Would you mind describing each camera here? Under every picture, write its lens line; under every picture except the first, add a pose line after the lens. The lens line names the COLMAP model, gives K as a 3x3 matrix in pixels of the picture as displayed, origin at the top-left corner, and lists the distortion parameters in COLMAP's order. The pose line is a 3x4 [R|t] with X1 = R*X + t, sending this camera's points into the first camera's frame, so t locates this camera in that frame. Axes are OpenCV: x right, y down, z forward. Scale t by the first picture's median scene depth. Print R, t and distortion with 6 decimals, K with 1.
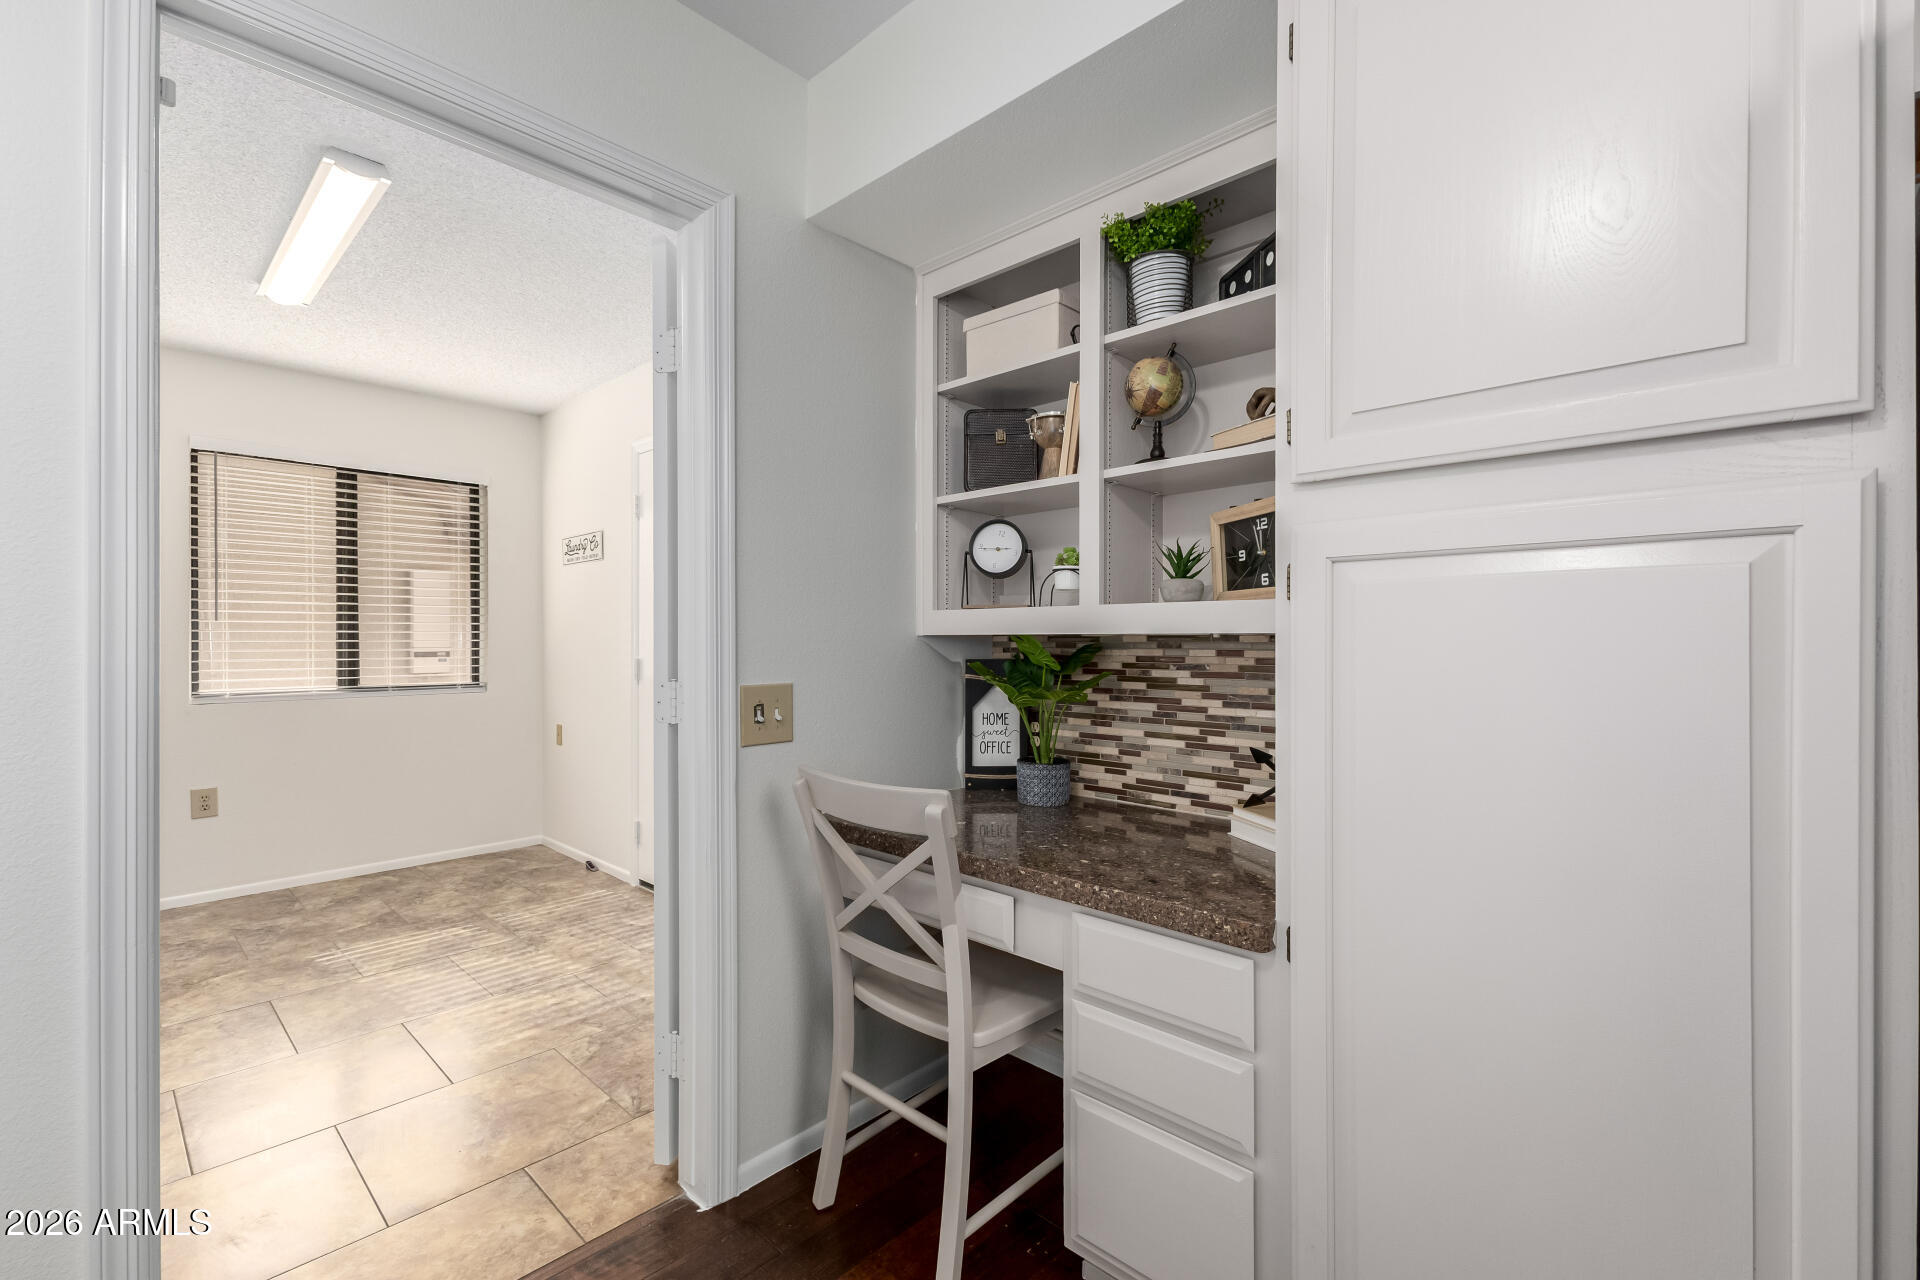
lens RADIAL K [[826.4, 0, 958.5], [0, 826.4, 634.8], [0, 0, 1]] dist [0.017742, -0.005045]
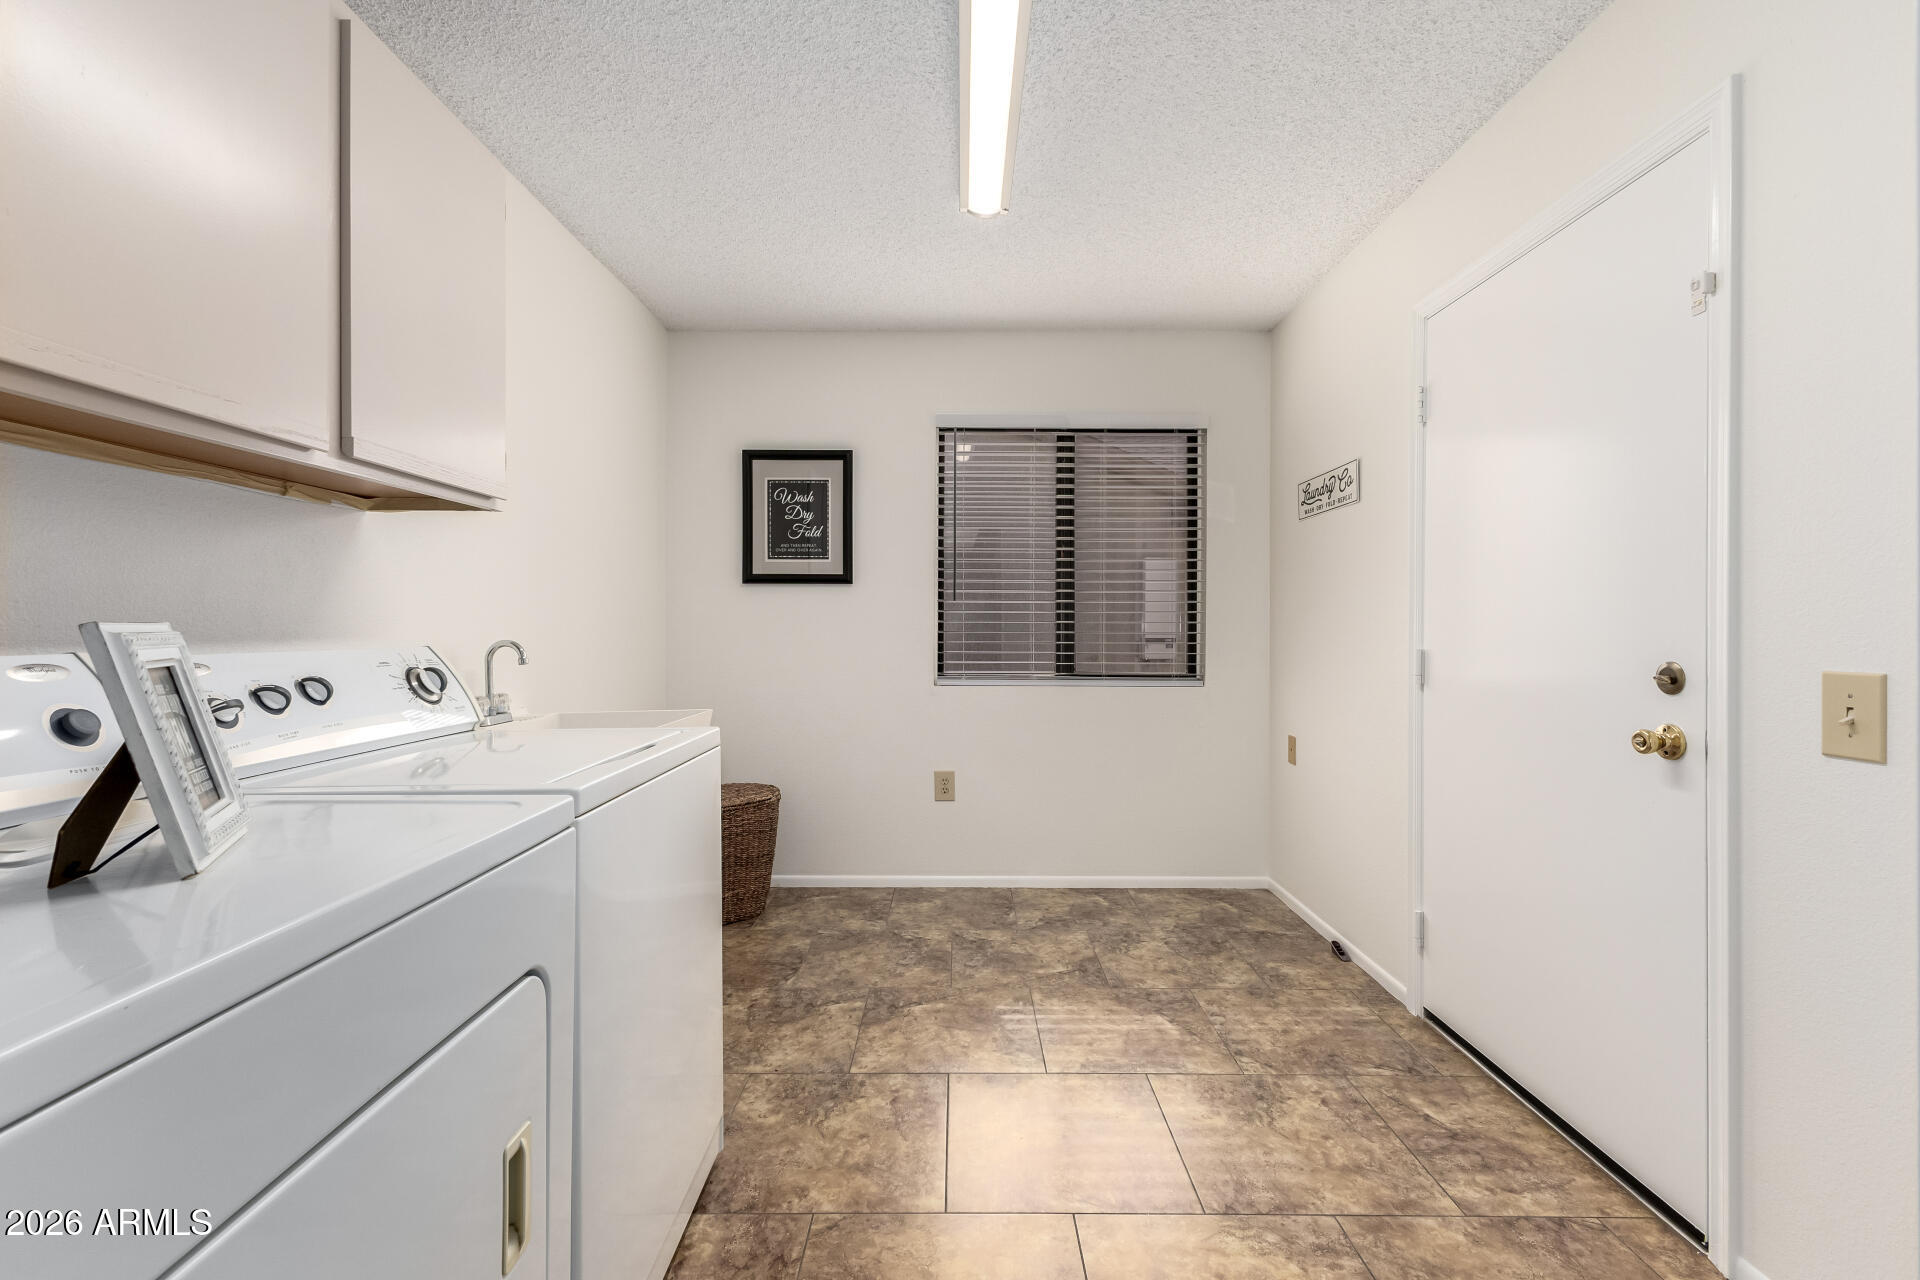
lens RADIAL K [[826.4, 0, 958.5], [0, 826.4, 634.8], [0, 0, 1]] dist [0.017742, -0.005045]
pose [[0.686708, 0.010796, -0.726853, -0.183379], [-0.002087, 0.999915, 0.012881, 0.010979], [0.726930, -0.007329, 0.686672, 0.340744]]
